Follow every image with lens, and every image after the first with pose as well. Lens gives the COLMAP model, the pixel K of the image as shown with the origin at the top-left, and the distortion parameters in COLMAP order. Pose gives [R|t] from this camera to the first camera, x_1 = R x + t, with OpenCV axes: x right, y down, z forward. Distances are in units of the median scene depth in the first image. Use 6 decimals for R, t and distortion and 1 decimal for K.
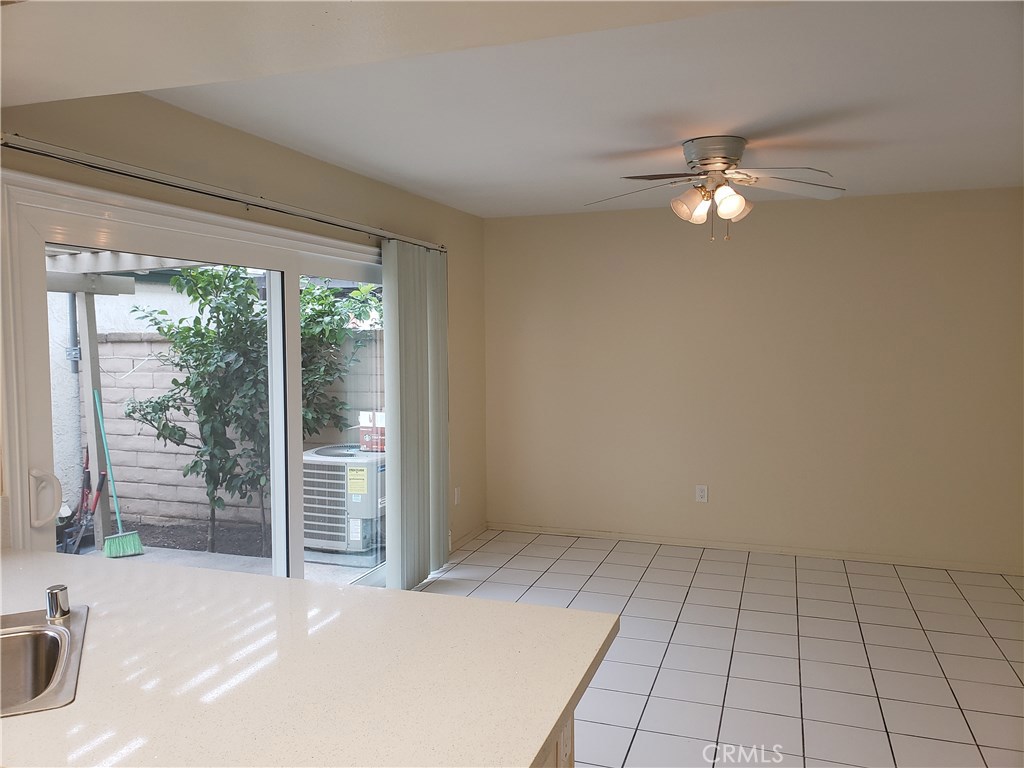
lens RADIAL K [[797.6, 0, 515.3], [0, 797.6, 384.8], [0, 0, 1]] dist [0.051150, -0.004028]
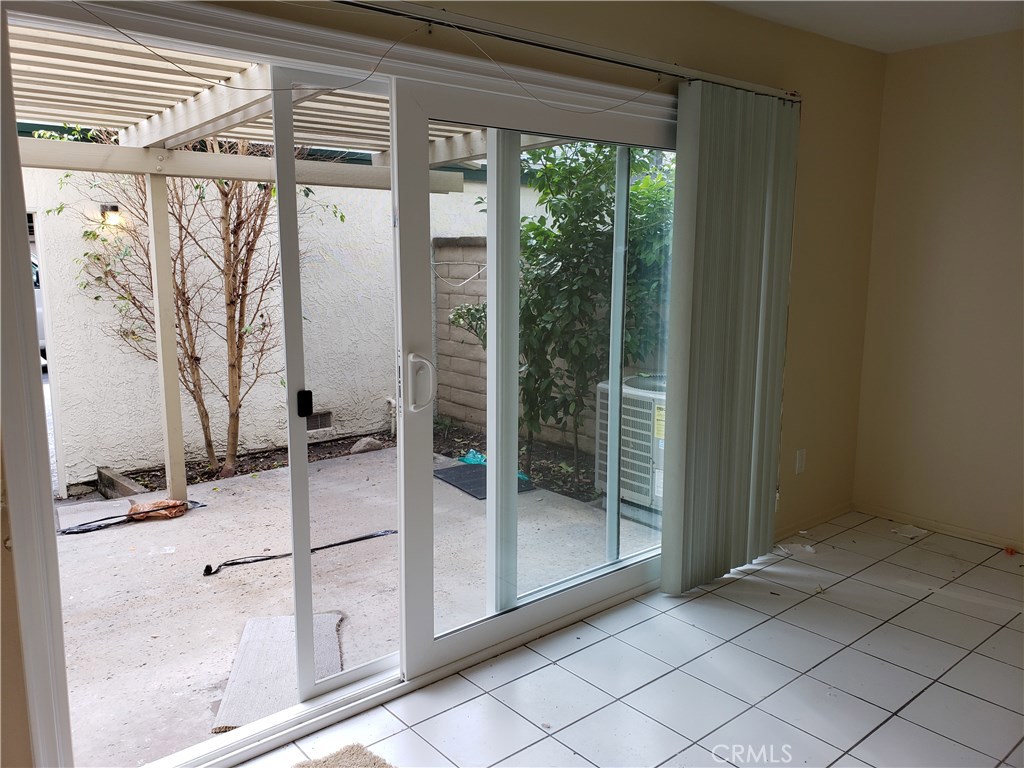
lens RADIAL K [[797.6, 0, 505.0], [0, 797.6, 377.6], [0, 0, 1]] dist [0.051150, -0.004028]
pose [[0.858497, 0.087229, -0.505345, 0.056926], [-0.039112, 0.993694, 0.105079, 0.000659], [0.511324, -0.070445, 0.856496, 0.257636]]
